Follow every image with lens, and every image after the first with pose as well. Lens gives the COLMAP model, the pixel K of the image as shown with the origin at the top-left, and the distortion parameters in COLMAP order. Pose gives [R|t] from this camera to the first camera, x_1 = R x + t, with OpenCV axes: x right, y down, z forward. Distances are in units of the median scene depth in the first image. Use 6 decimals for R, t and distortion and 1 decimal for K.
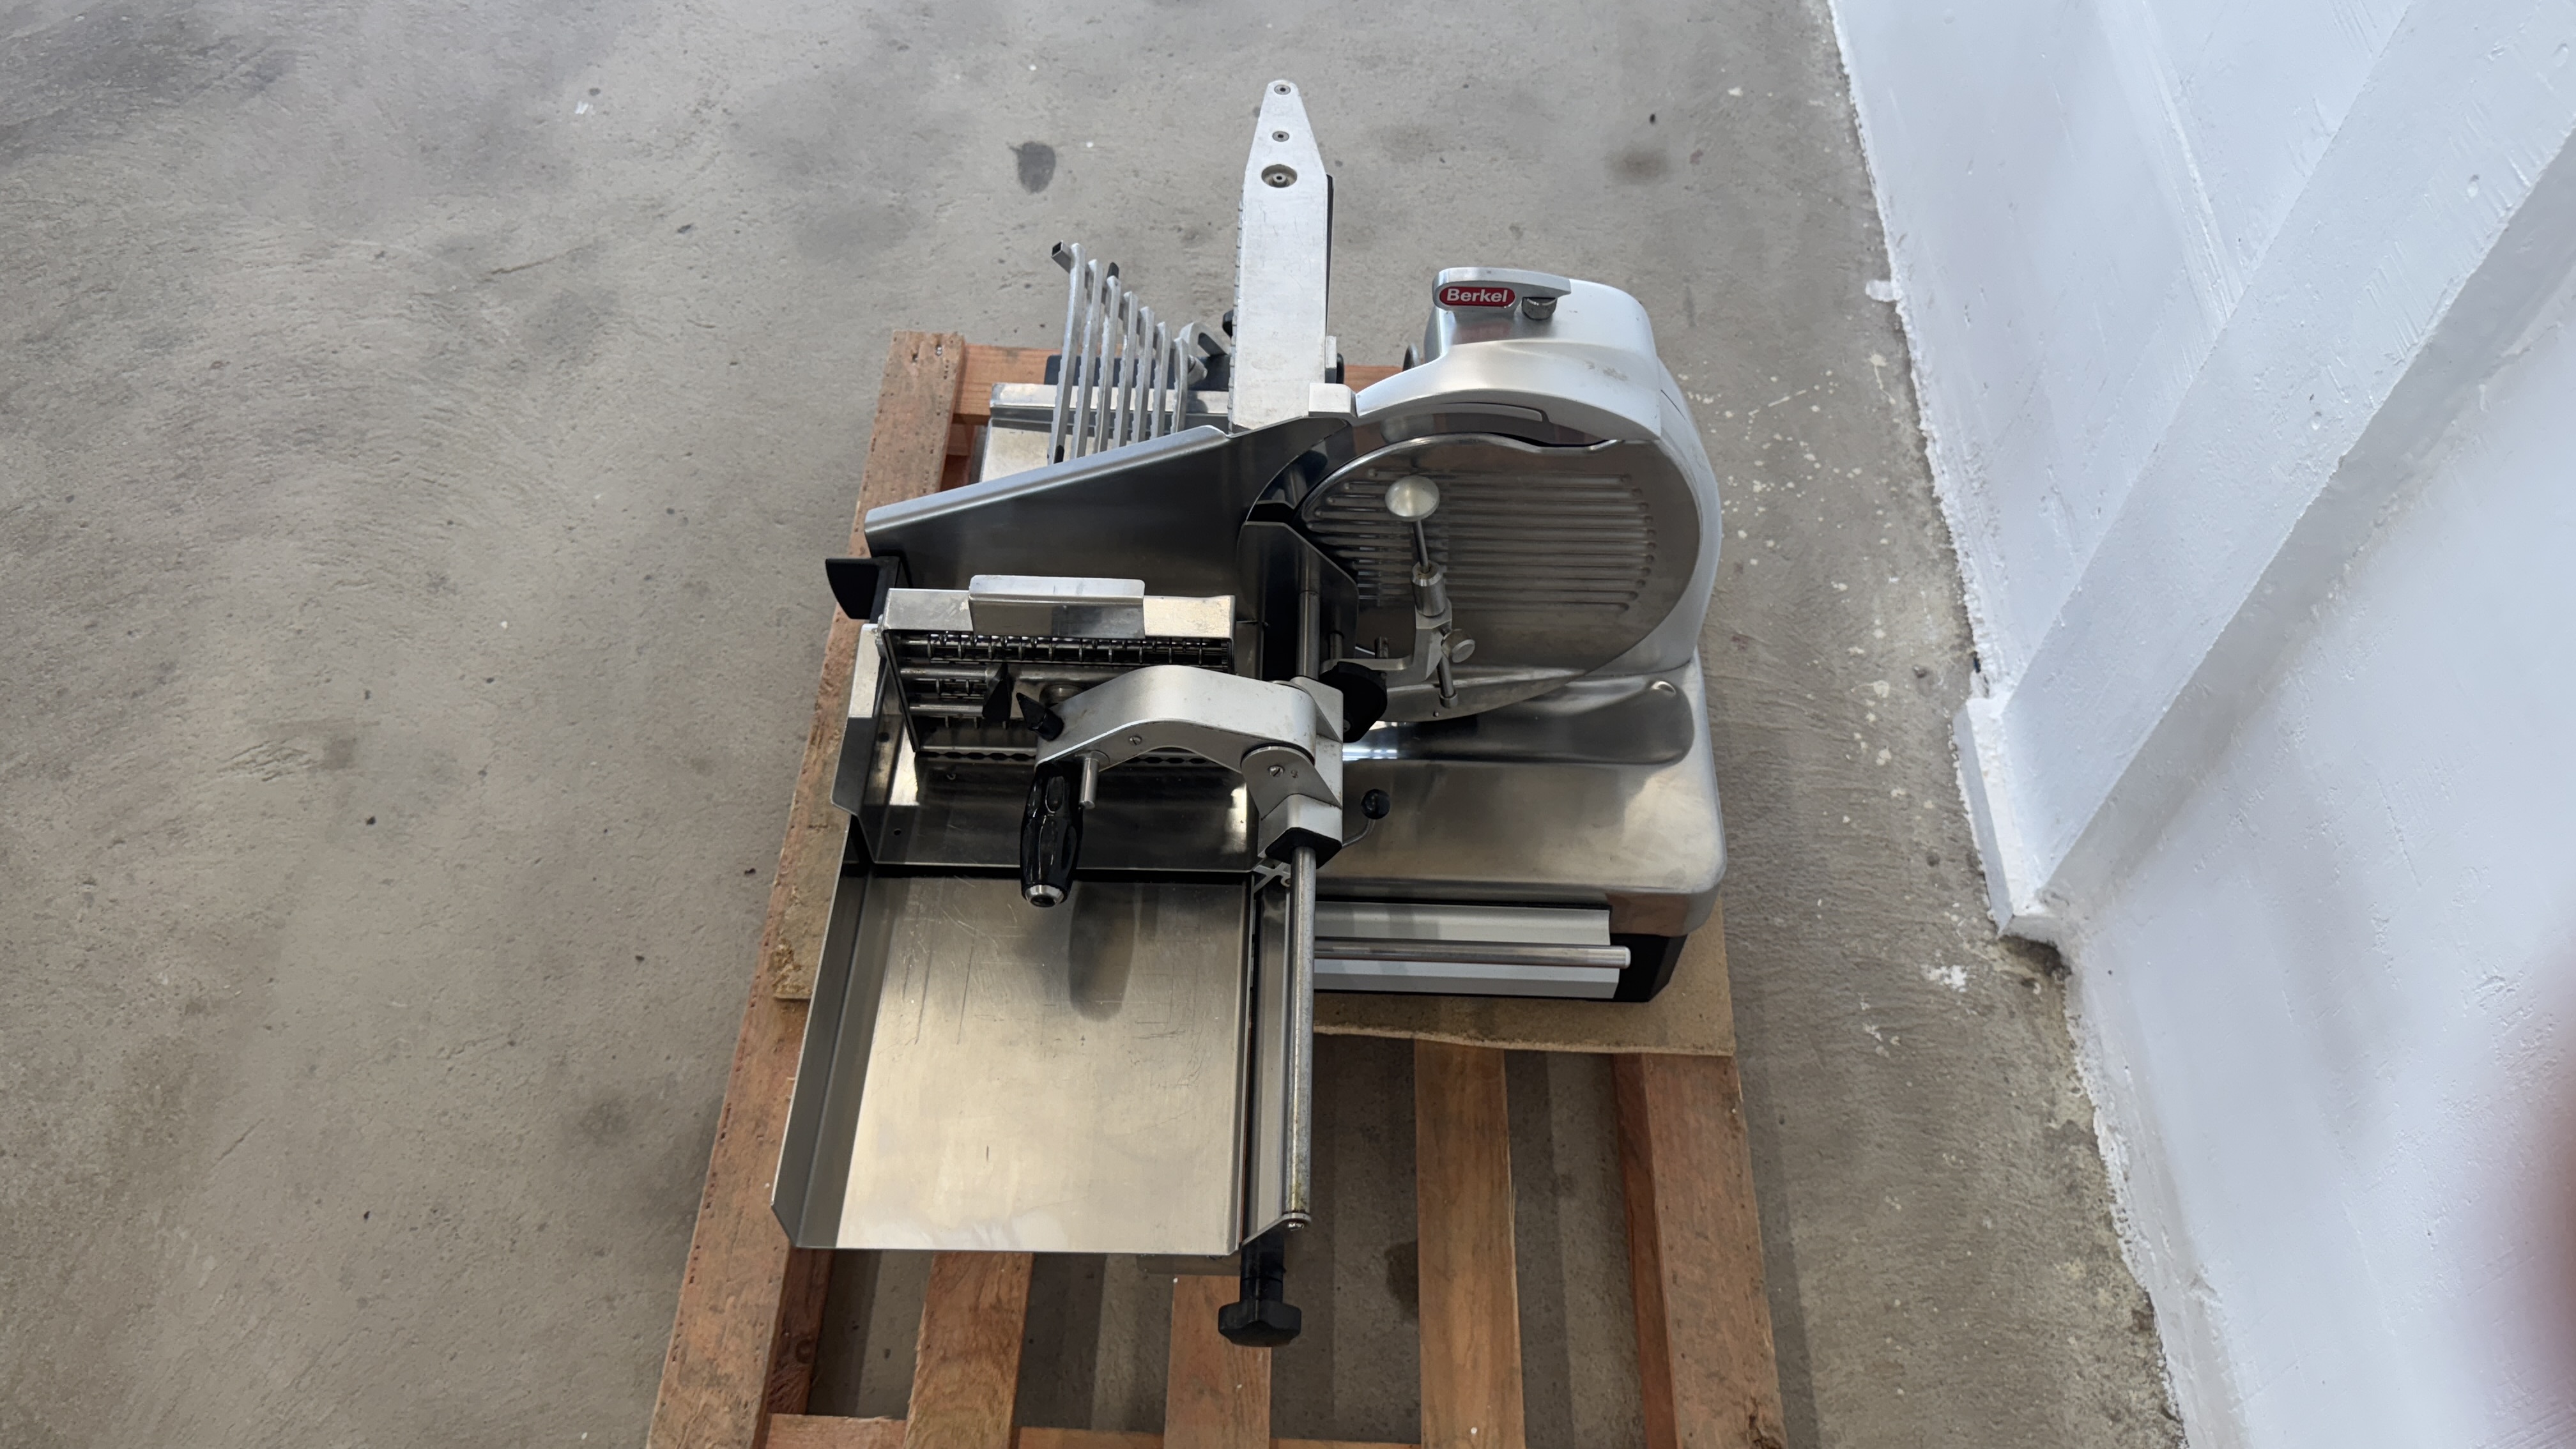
lens RADIAL K [[1825.1, 0, 1309.4], [0, 1825.1, 708.2], [0, 0, 1]] dist [0.068297, -0.188224]
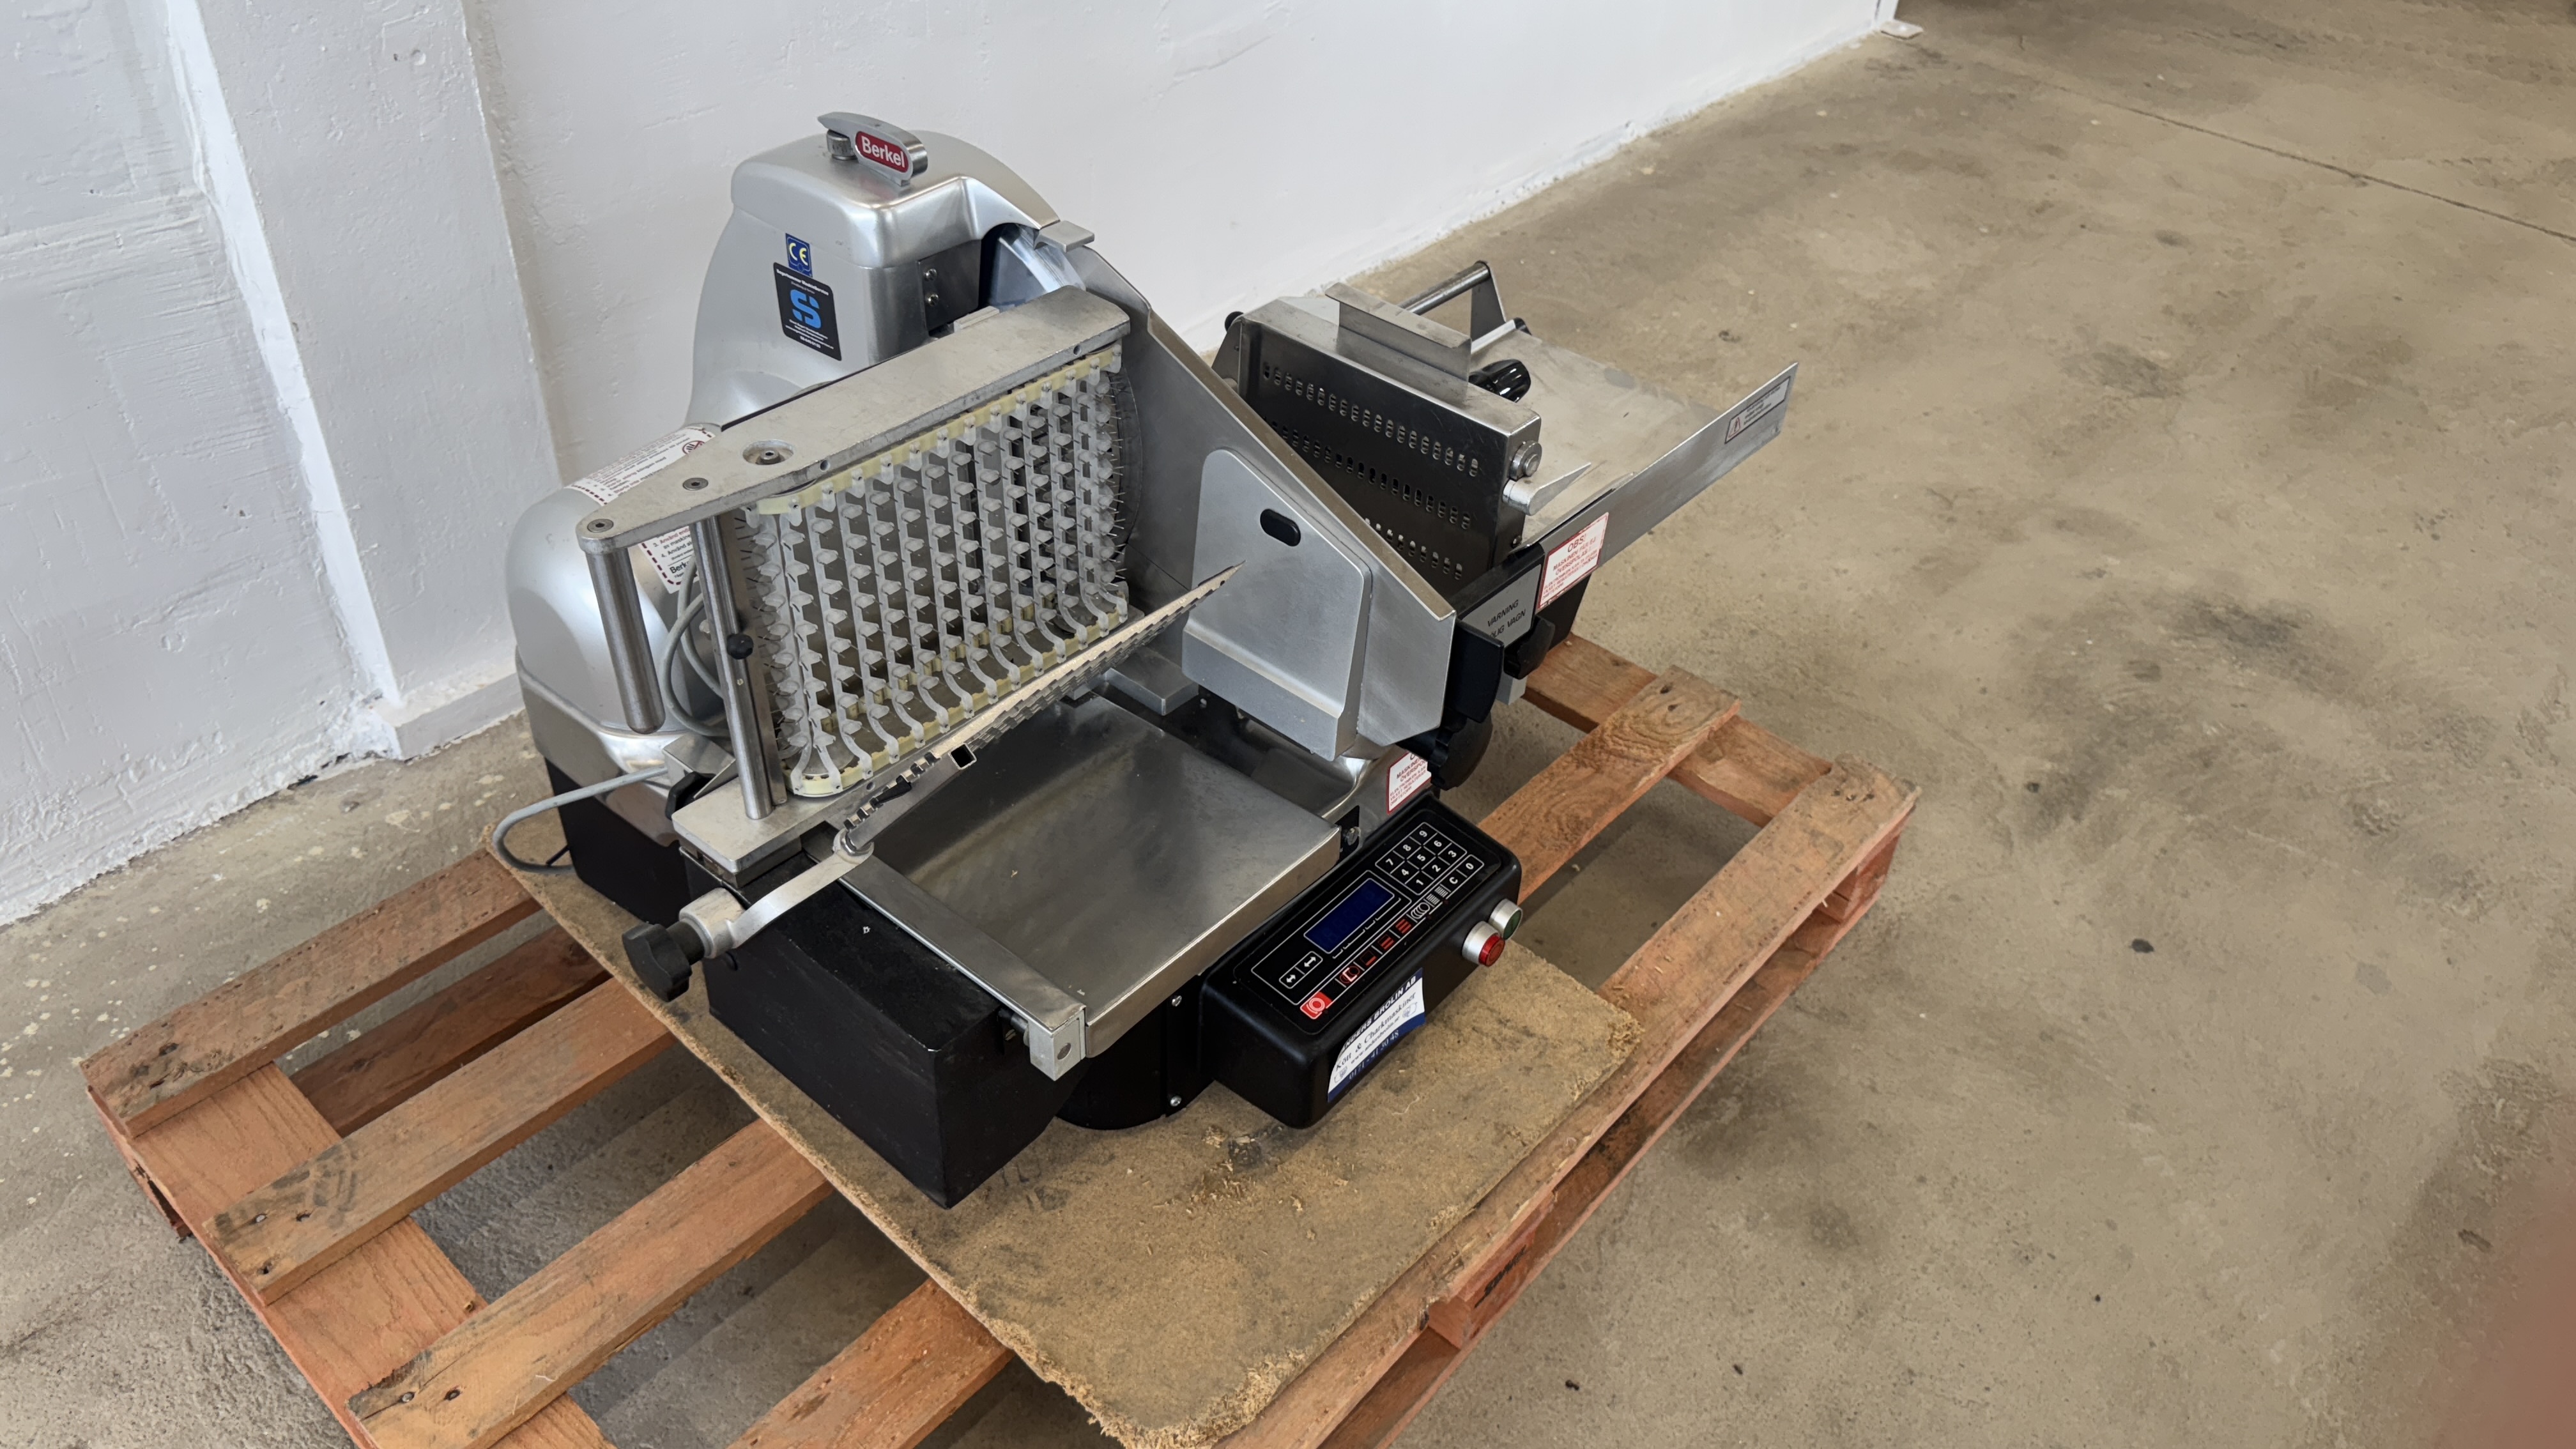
lens RADIAL K [[1799.4, 0, 1288.0], [0, 1799.4, 724.5], [0, 0, 1]] dist [0.032298, -0.063505]
pose [[-0.769468, -0.452701, 0.450534, -0.456441], [0.468855, 0.078631, 0.879768, -0.675816], [-0.433698, 0.888189, 0.151747, 0.742744]]
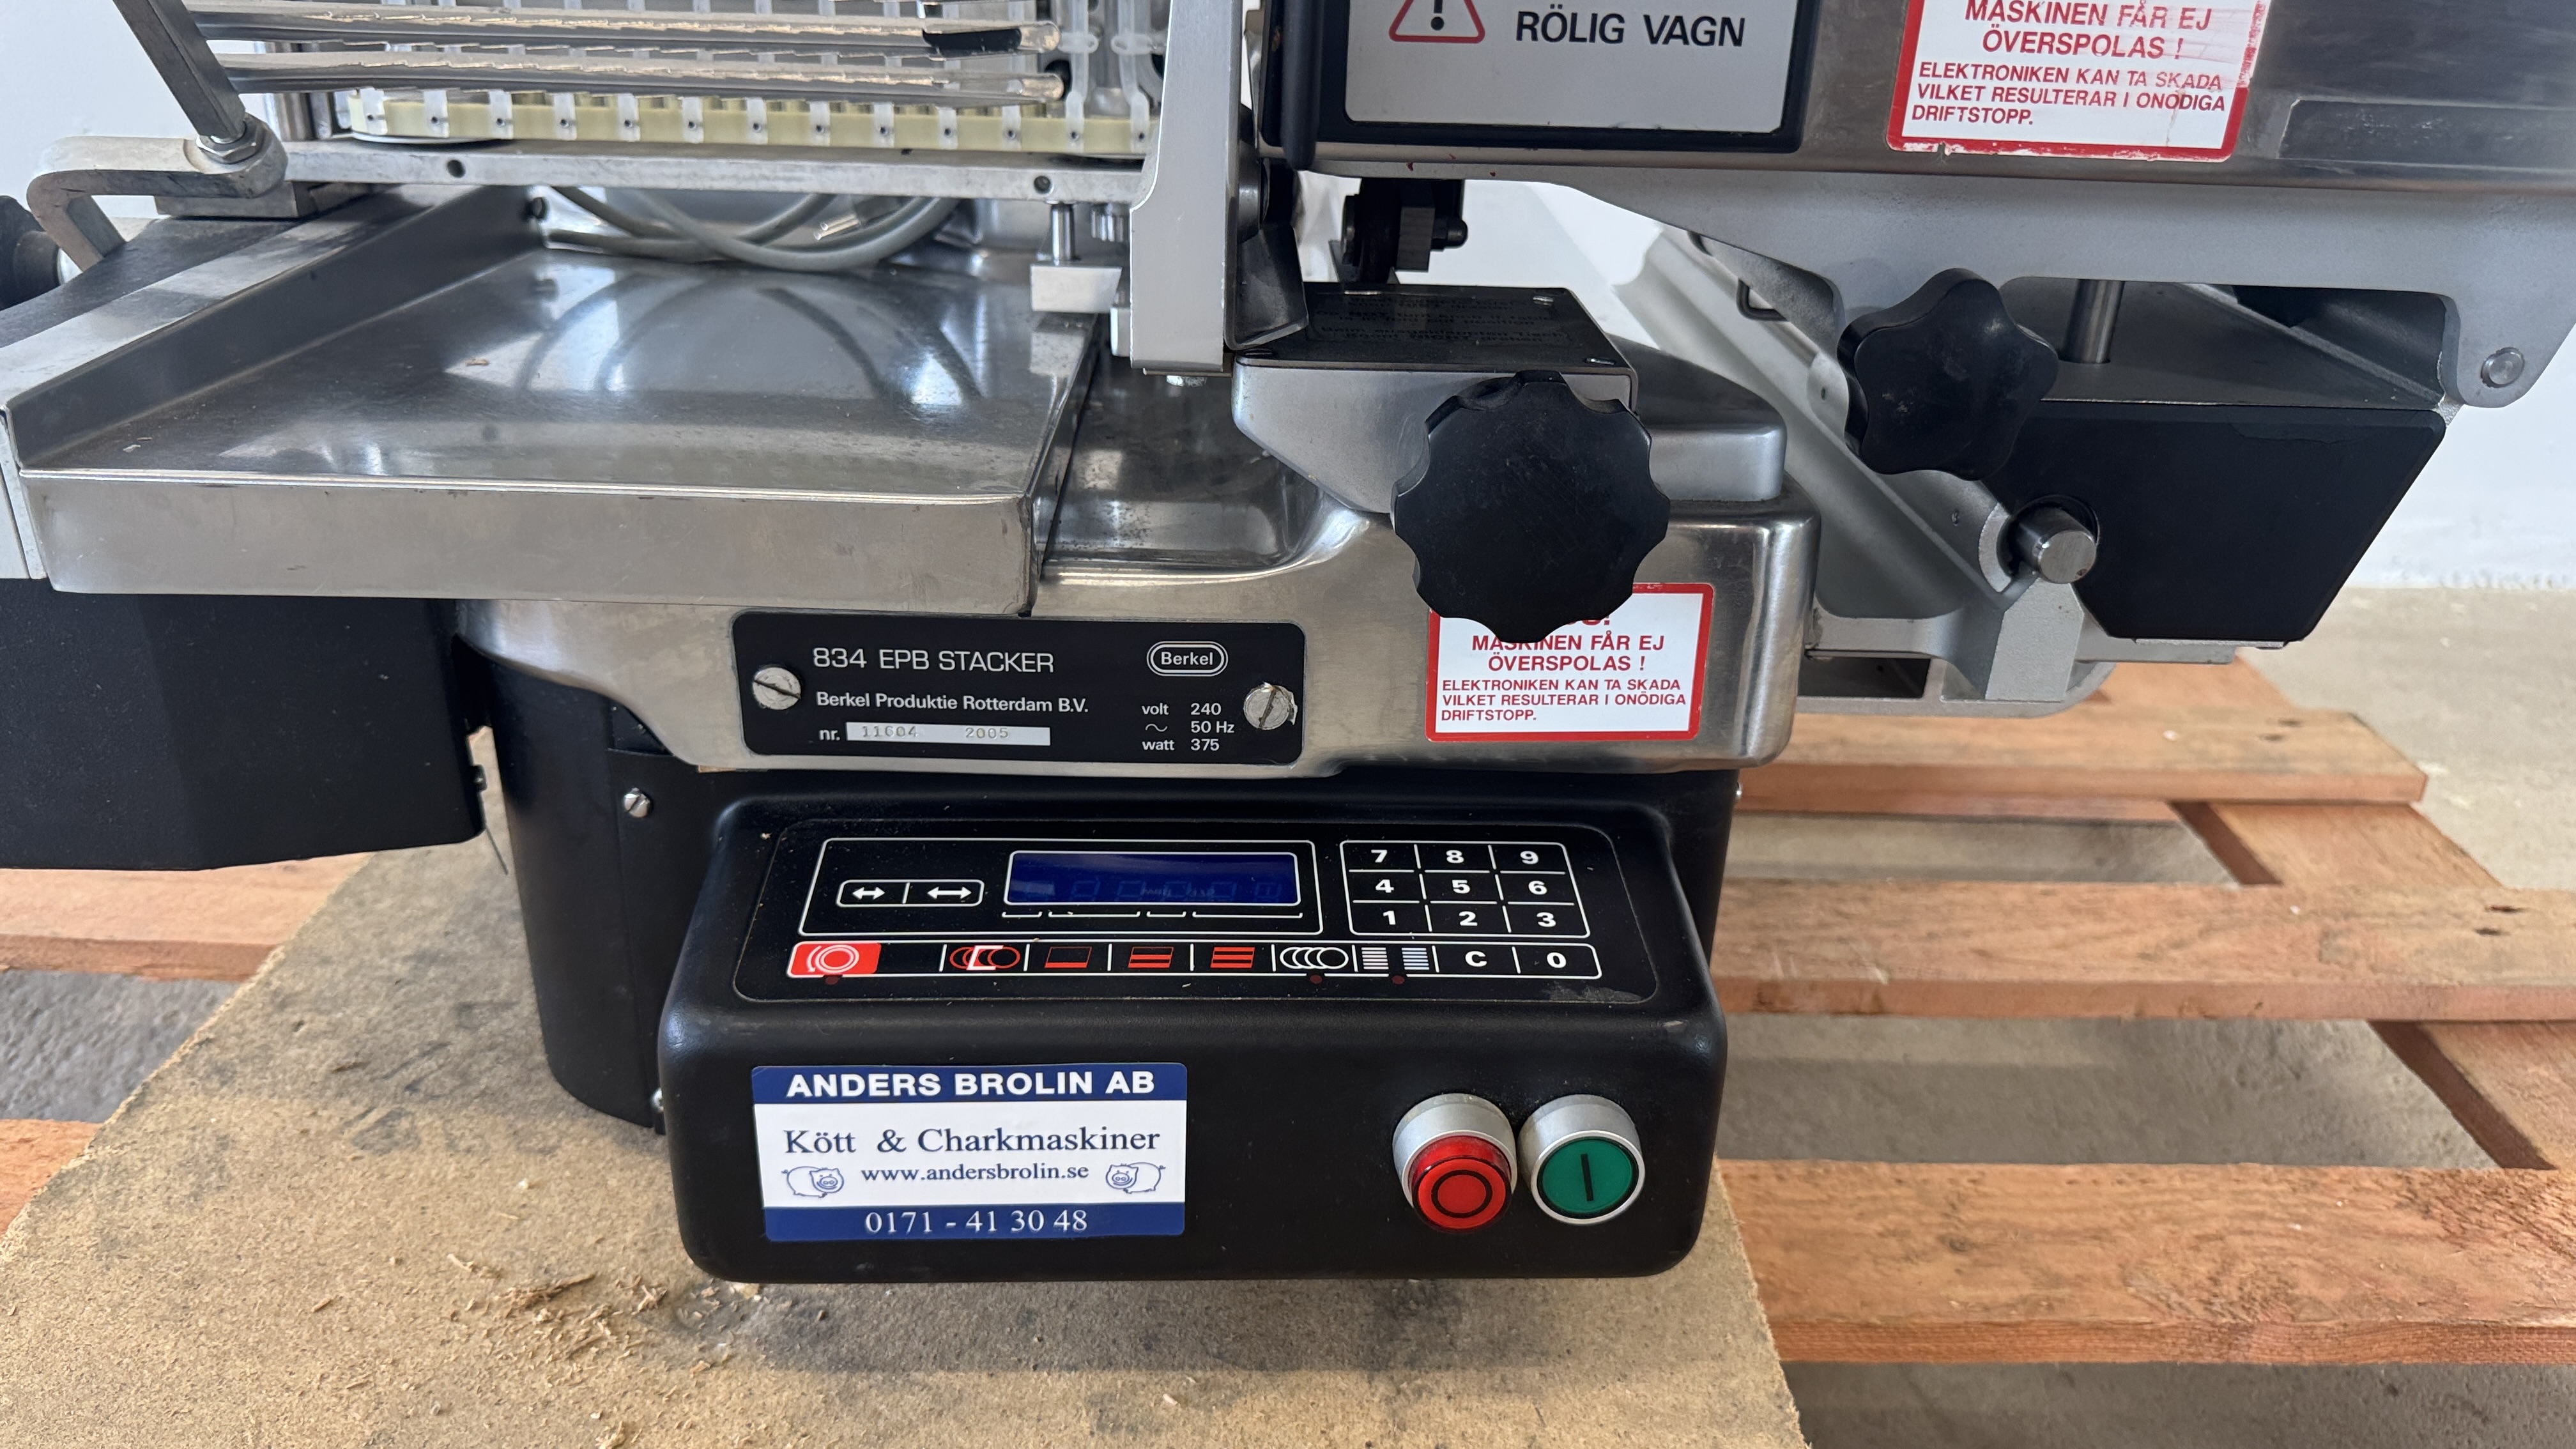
lens RADIAL K [[1799.4, 0, 1288.0], [0, 1799.4, 724.5], [0, 0, 1]] dist [0.032298, -0.063505]
pose [[-0.044361, -0.451910, 0.890960, -0.417018], [0.784284, 0.536672, 0.311258, -0.071207], [-0.618814, 0.712573, 0.330618, 0.792326]]
